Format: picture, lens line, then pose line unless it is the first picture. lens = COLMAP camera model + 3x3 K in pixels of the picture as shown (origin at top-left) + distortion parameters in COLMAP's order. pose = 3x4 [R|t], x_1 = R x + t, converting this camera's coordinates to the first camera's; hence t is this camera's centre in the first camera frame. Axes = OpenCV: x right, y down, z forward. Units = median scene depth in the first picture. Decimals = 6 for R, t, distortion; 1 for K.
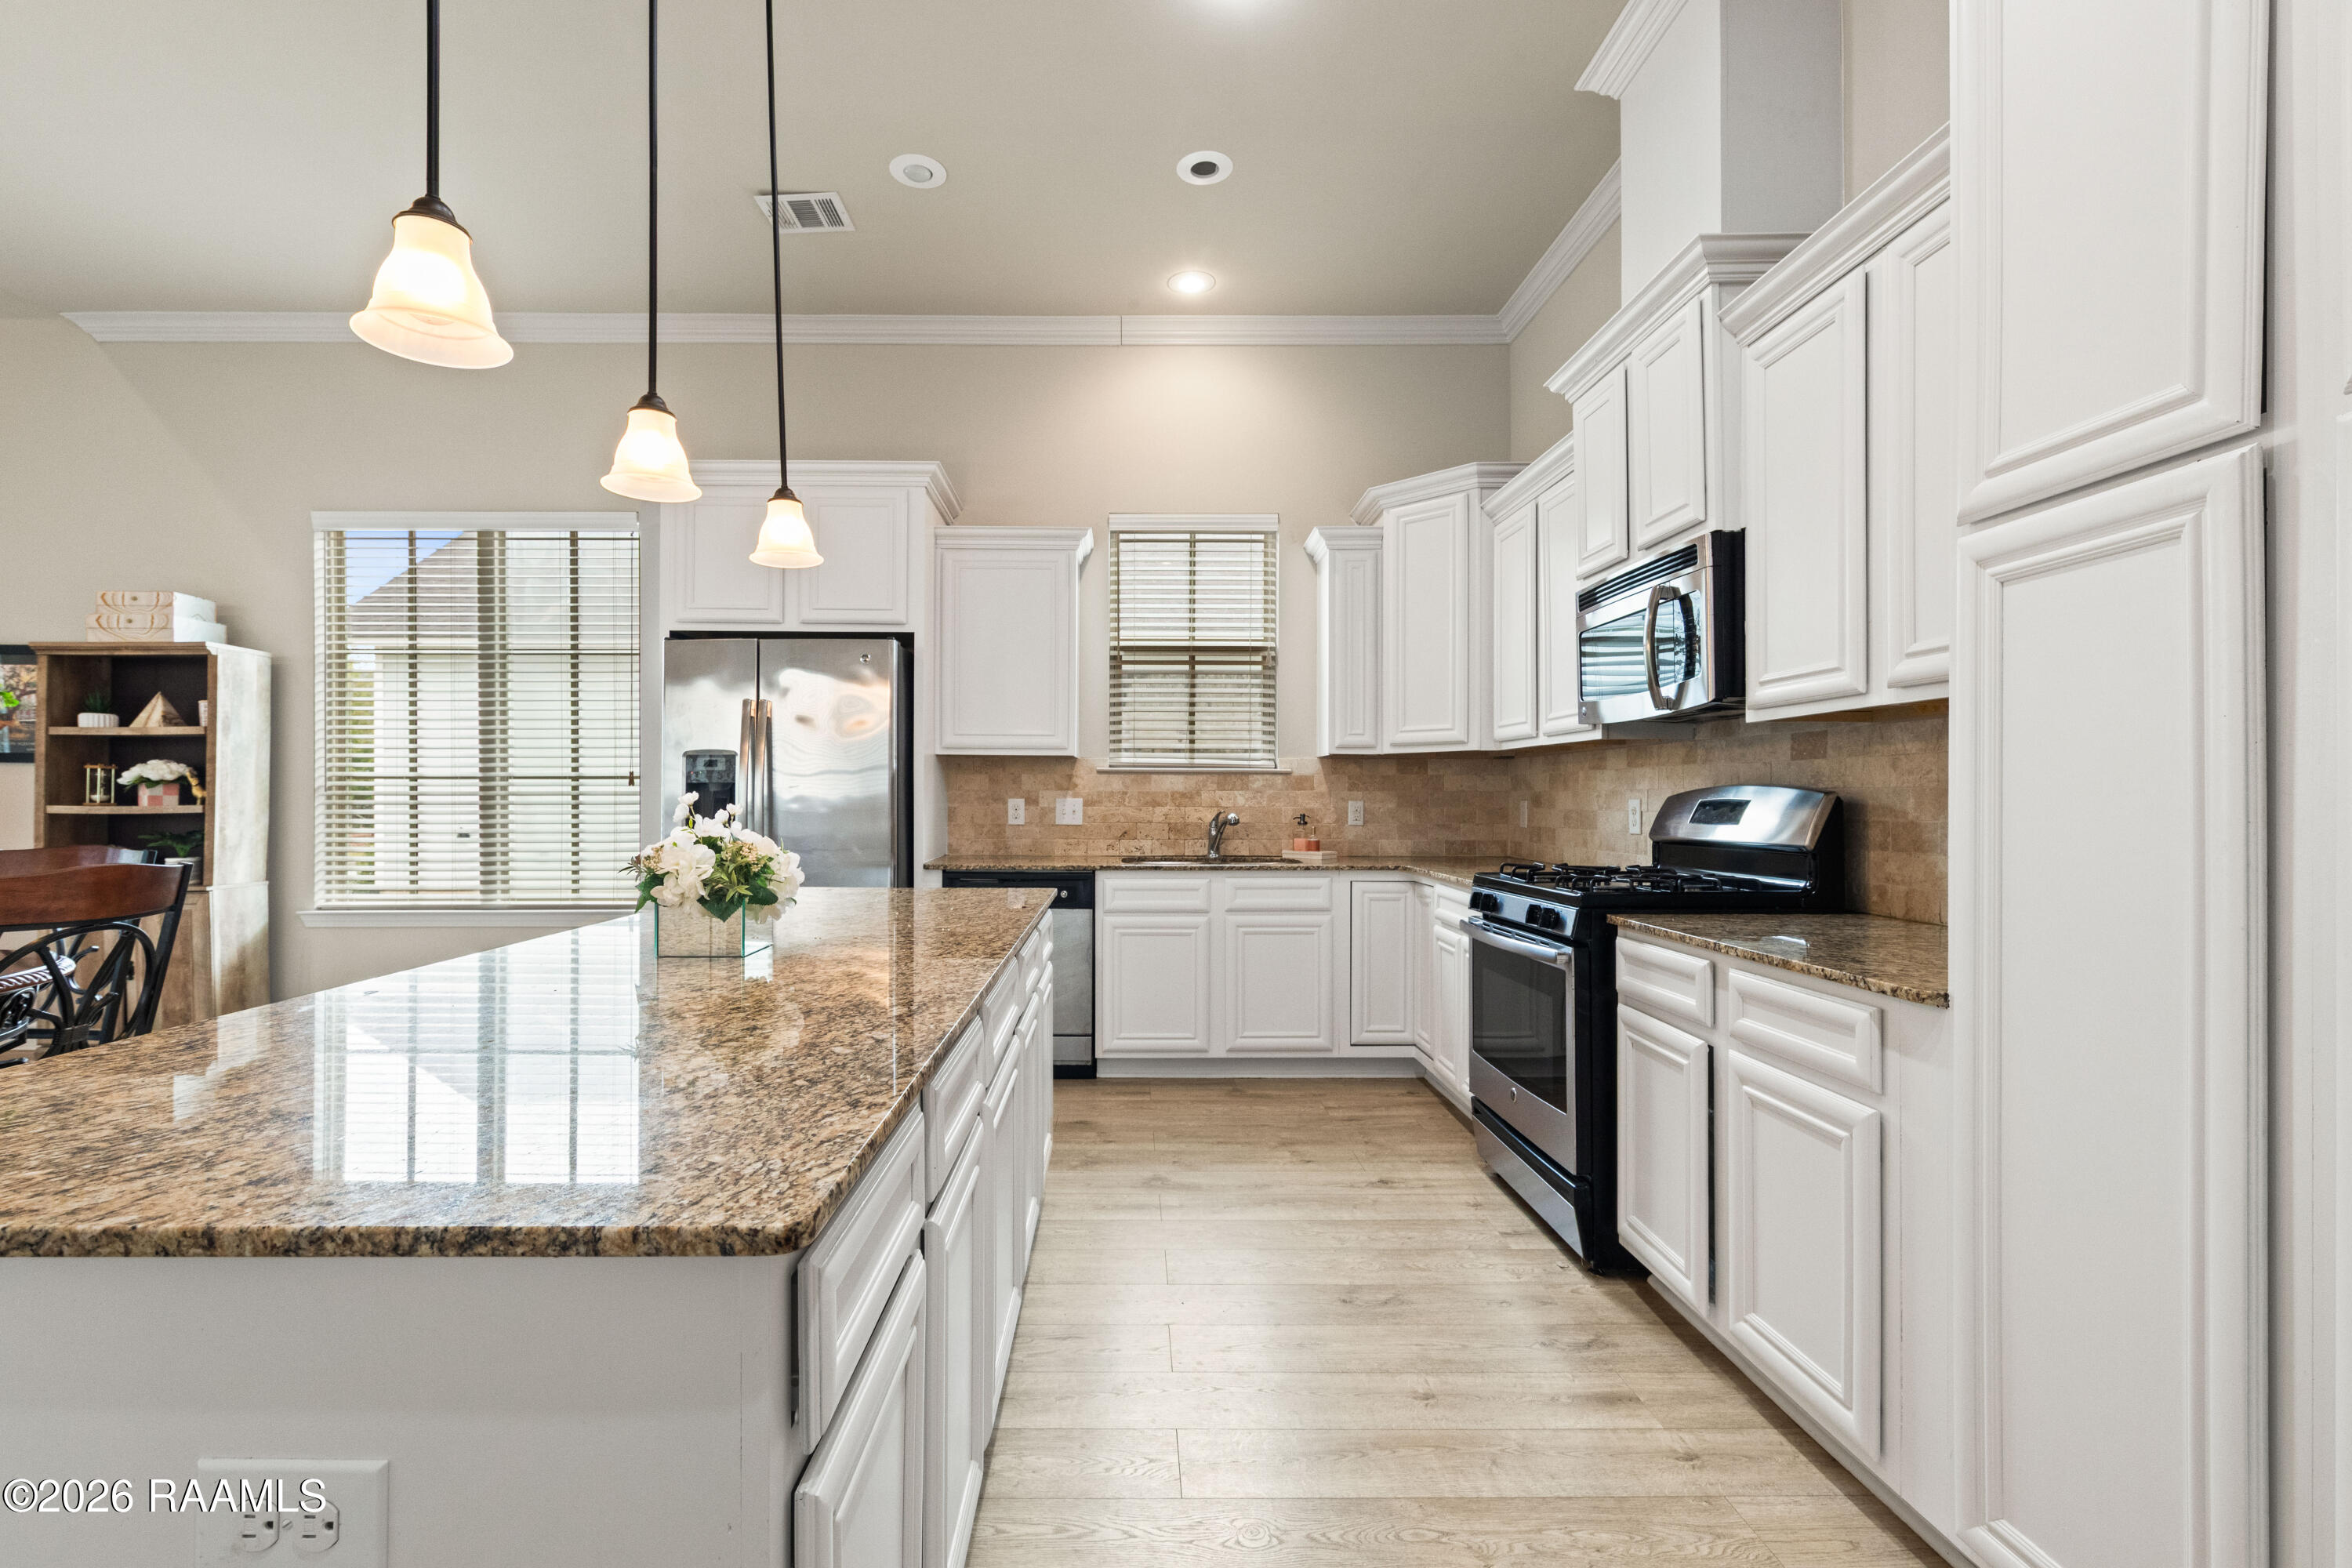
lens RADIAL K [[1082.8, 0, 1127.3], [0, 1082.8, 791.9], [0, 0, 1]] dist [0.010372, -0.000039]
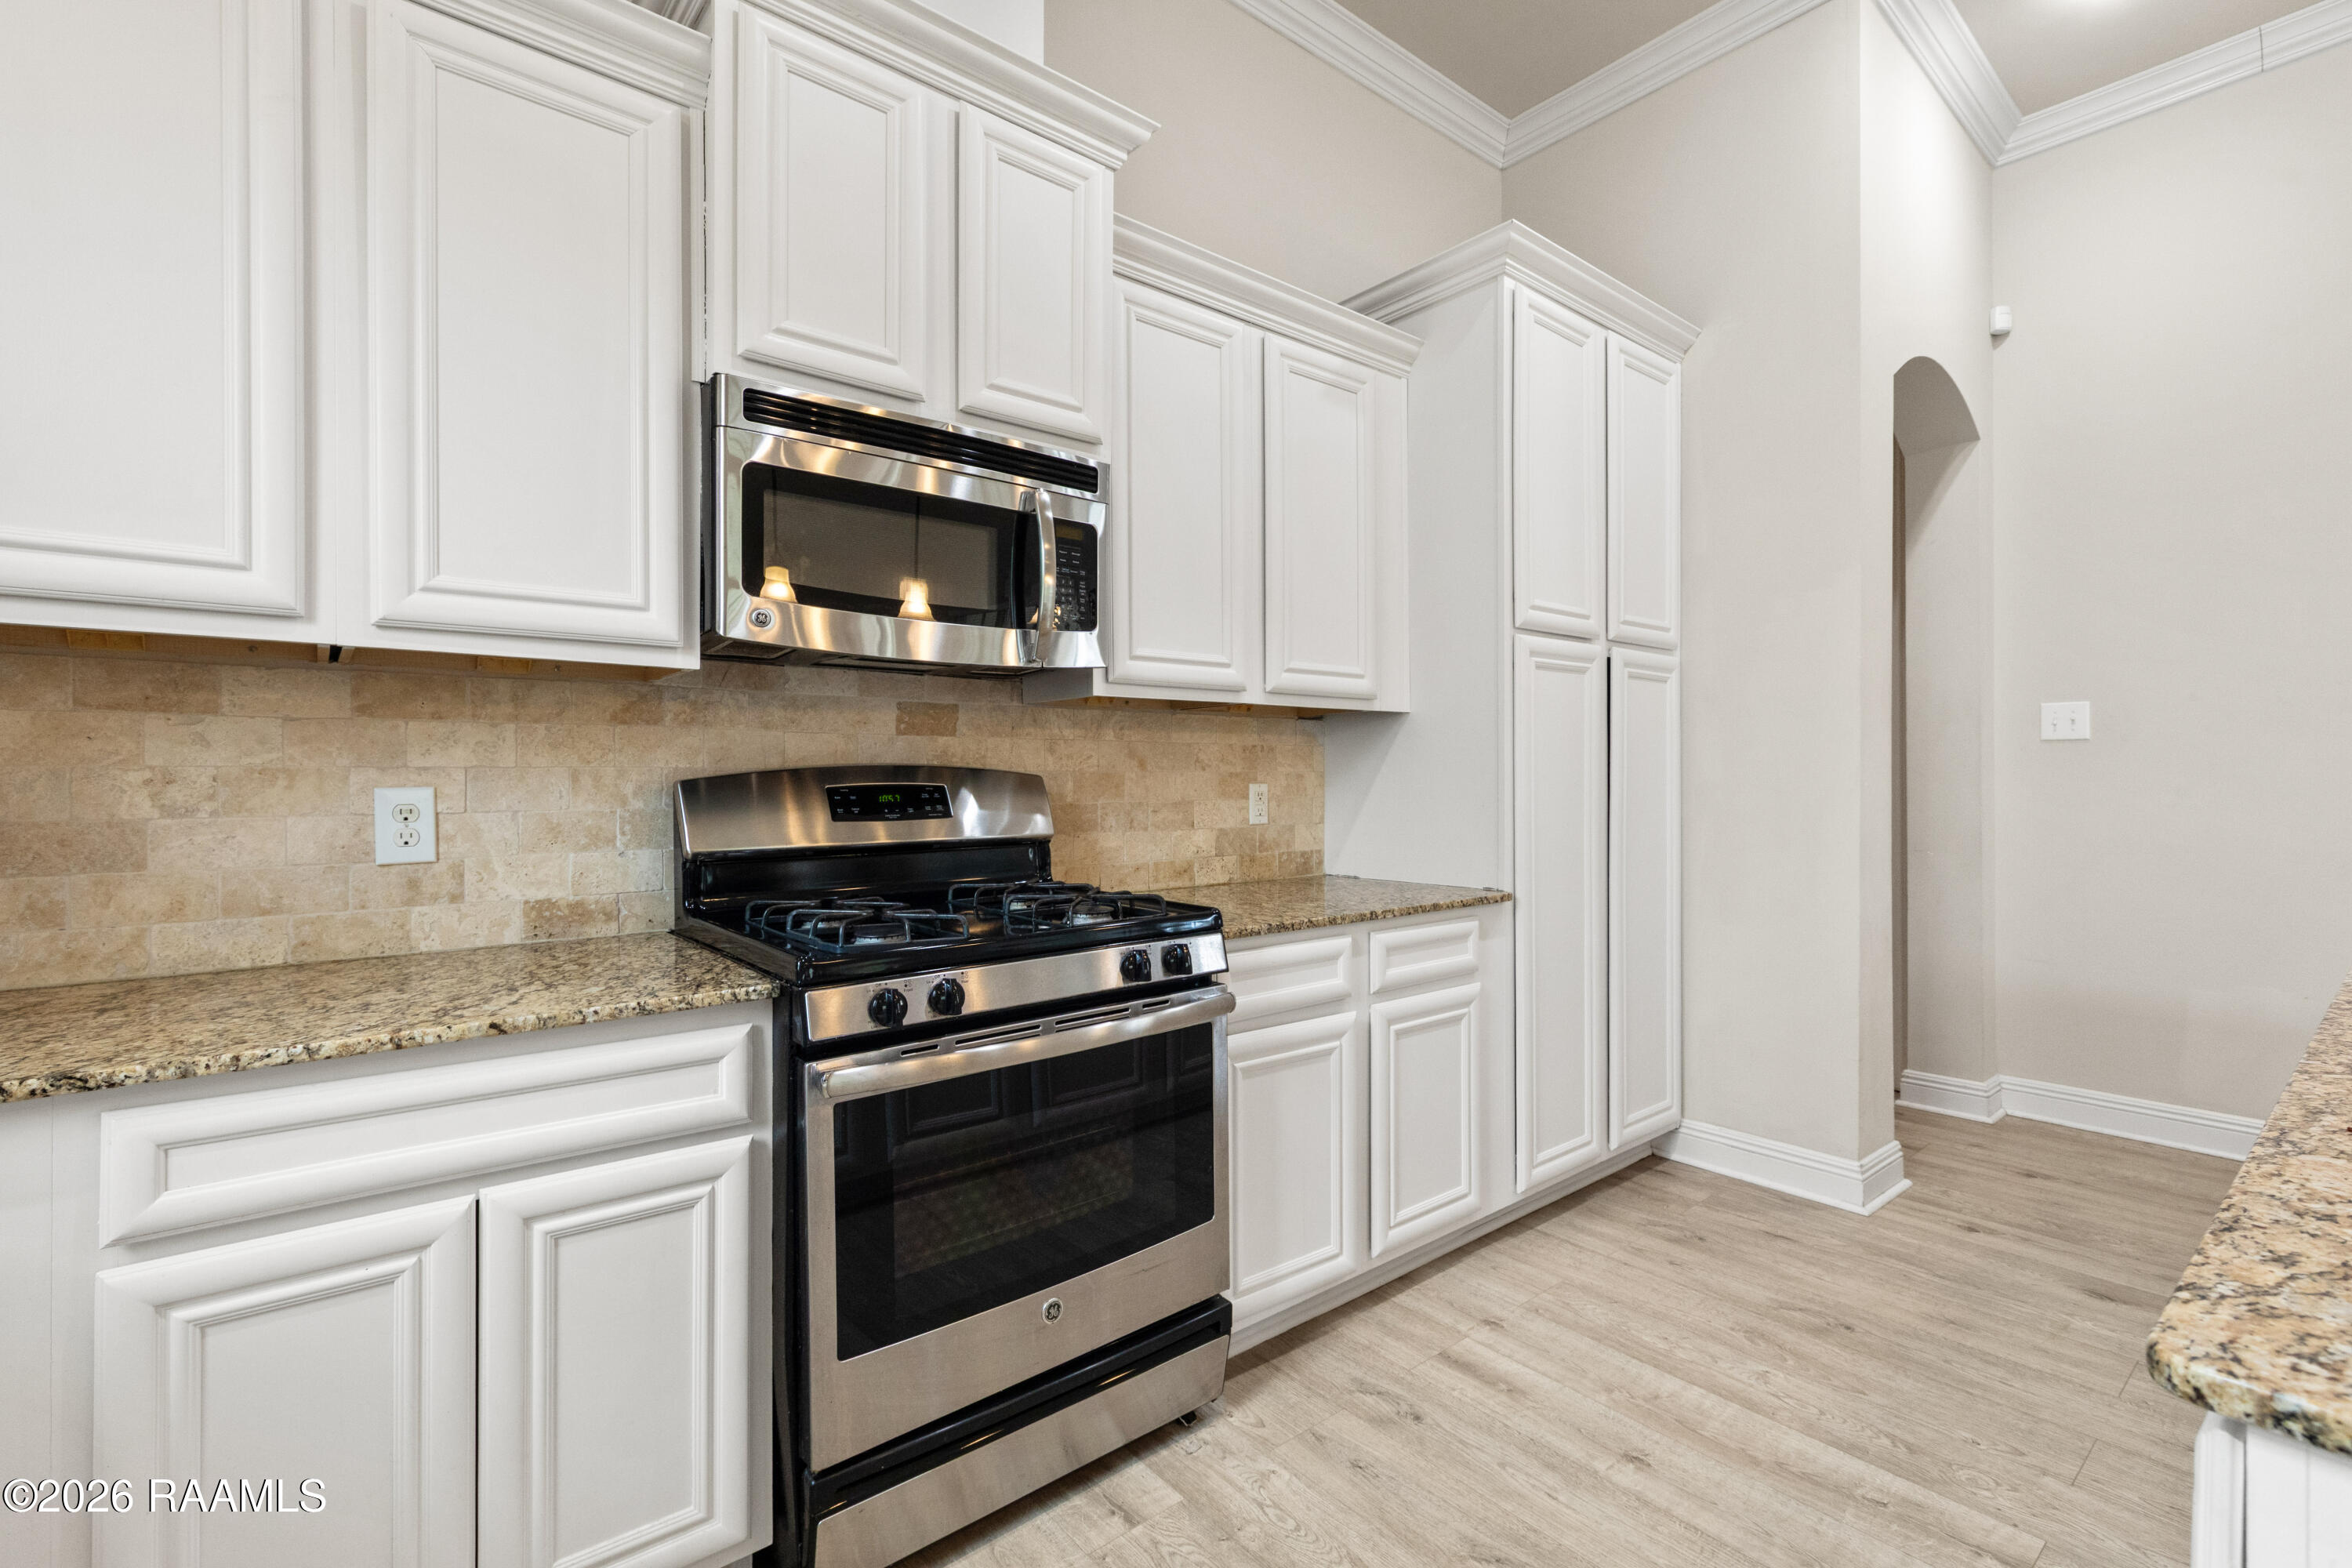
lens RADIAL K [[1029.9, 0, 1170.8], [0, 1029.9, 784.0], [0, 0, 1]] dist [0.001419, -0.000483]
pose [[-0.628701, 0.000685, 0.777647, -0.058978], [0.000429, 1.000000, -0.000534, 0.004325], [-0.777647, -0.000002, -0.628701, 0.778218]]
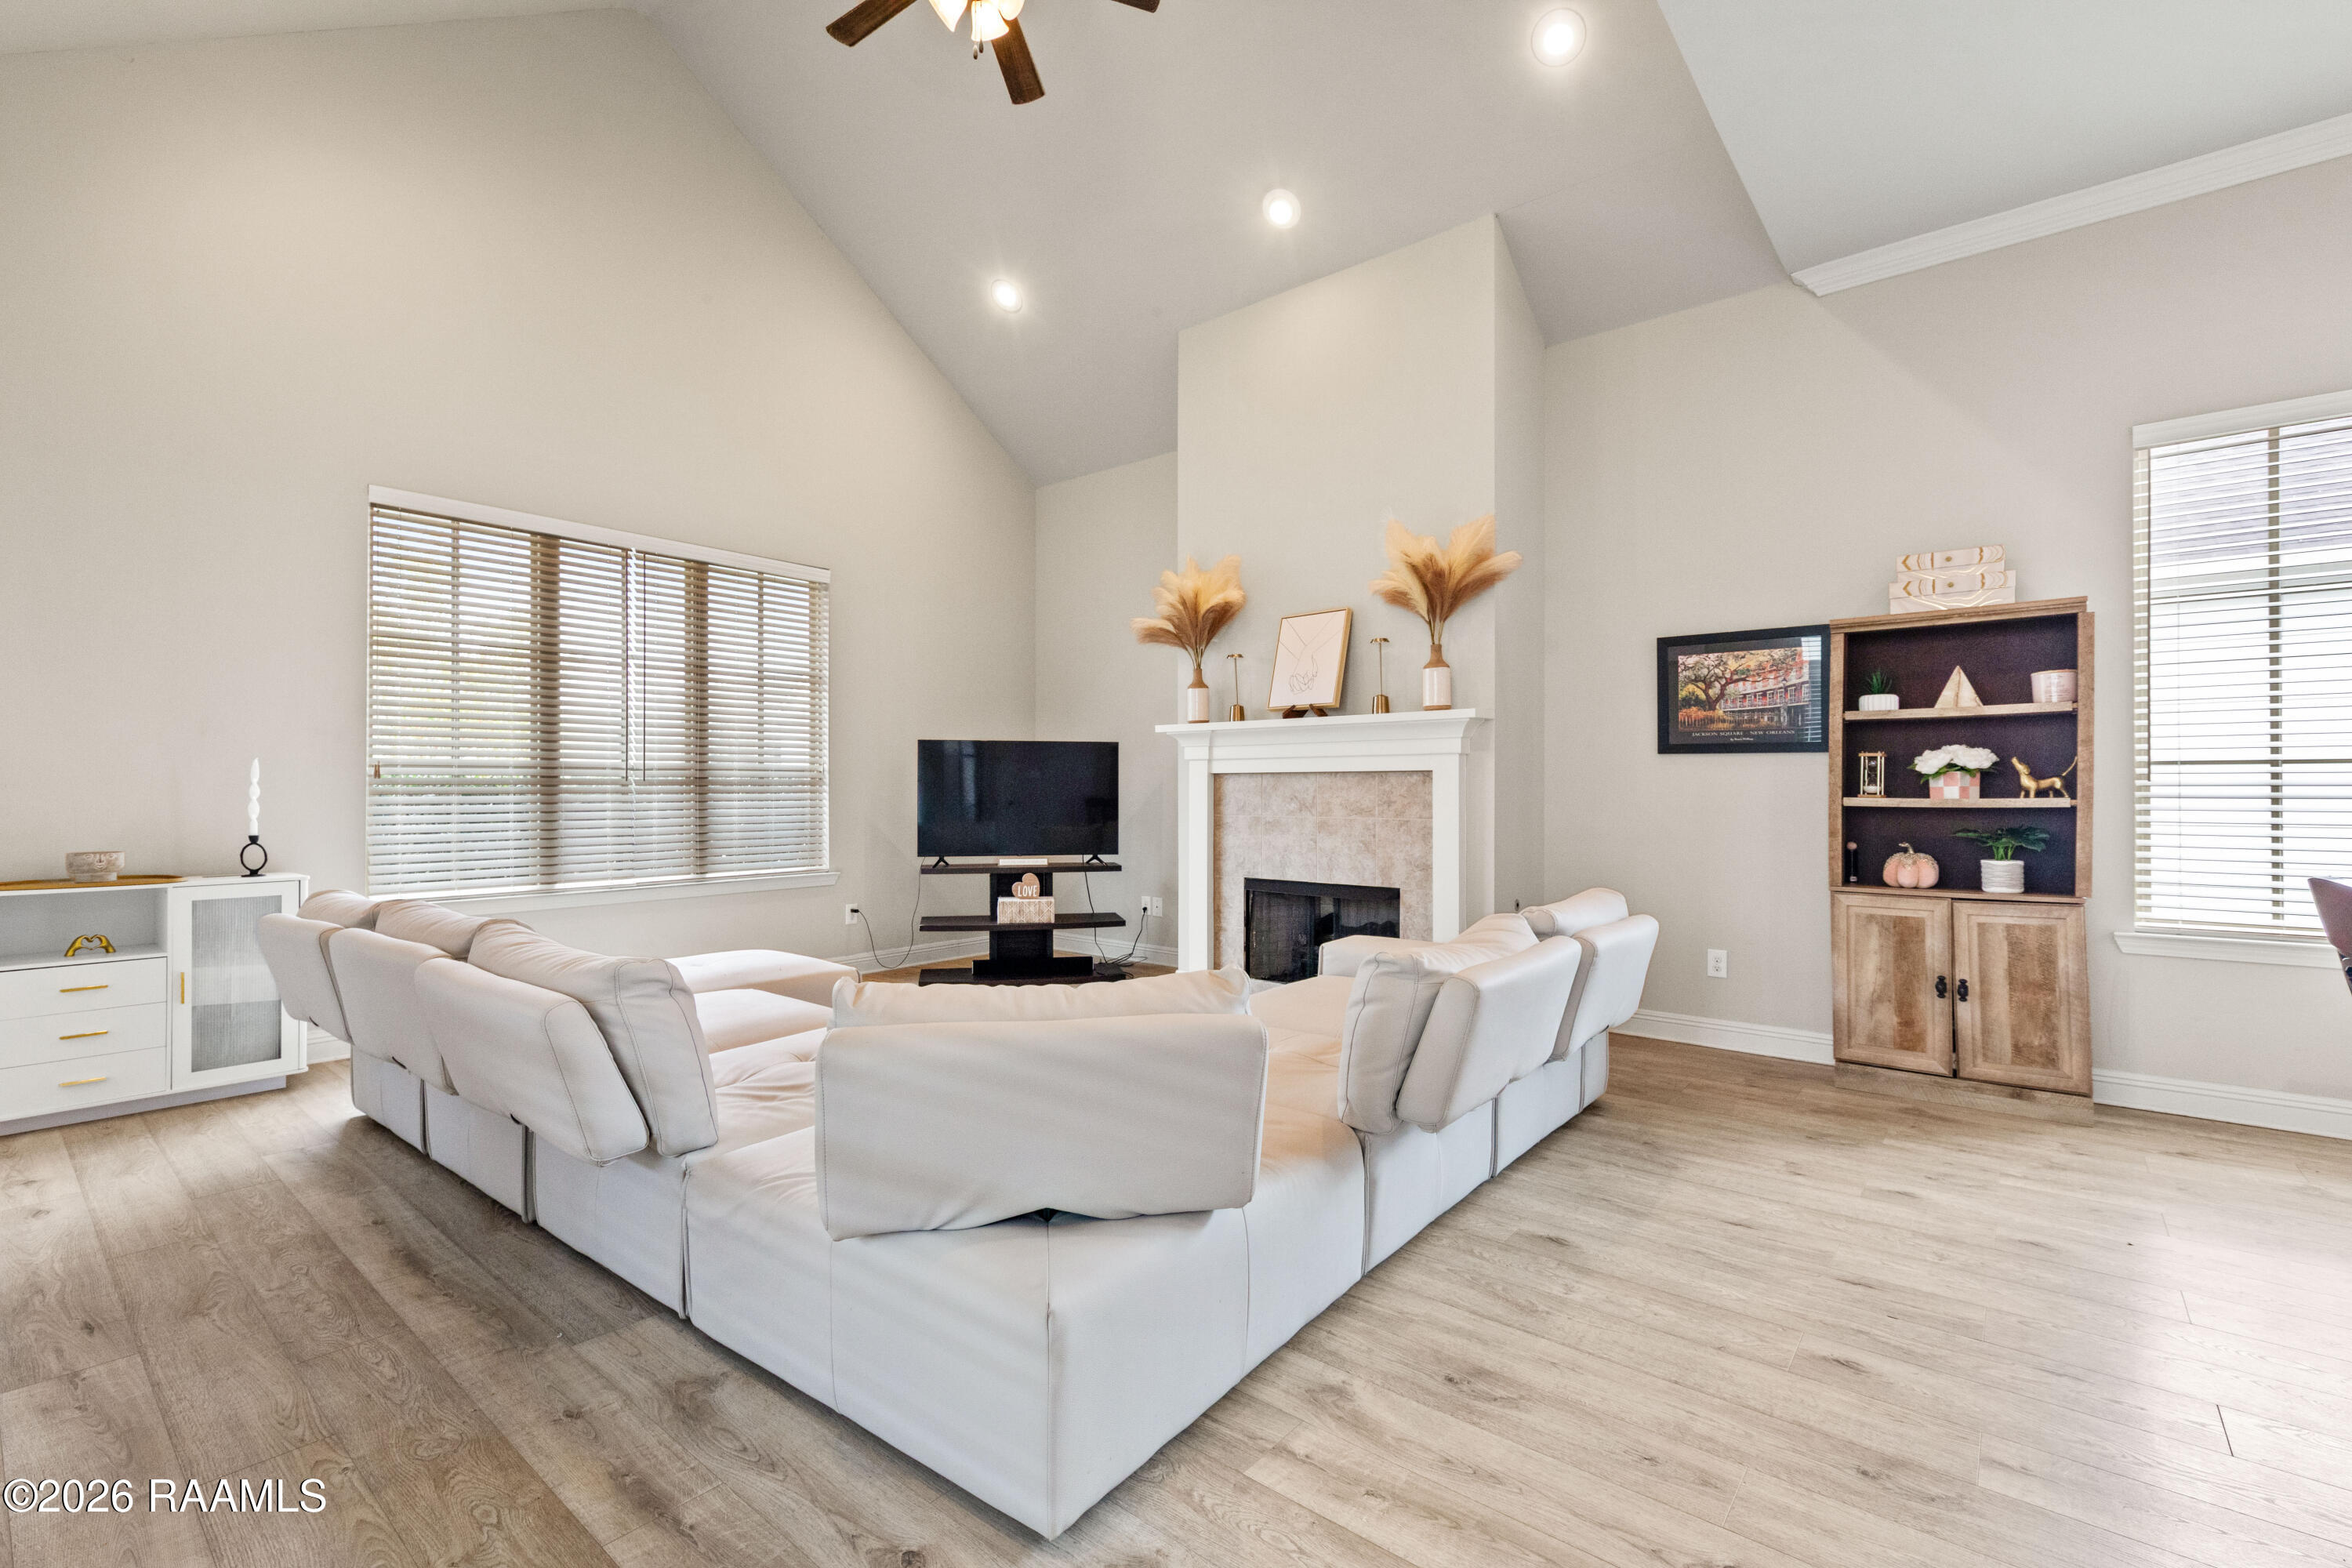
lens RADIAL K [[1029.9, 0, 1170.8], [0, 1029.9, 784.0], [0, 0, 1]] dist [0.001419, -0.000483]
pose [[0.765510, -0.004390, -0.643408, -0.811220], [0.002867, 0.999990, -0.003412, 0.002399], [0.643417, 0.000767, 0.765515, -0.019975]]
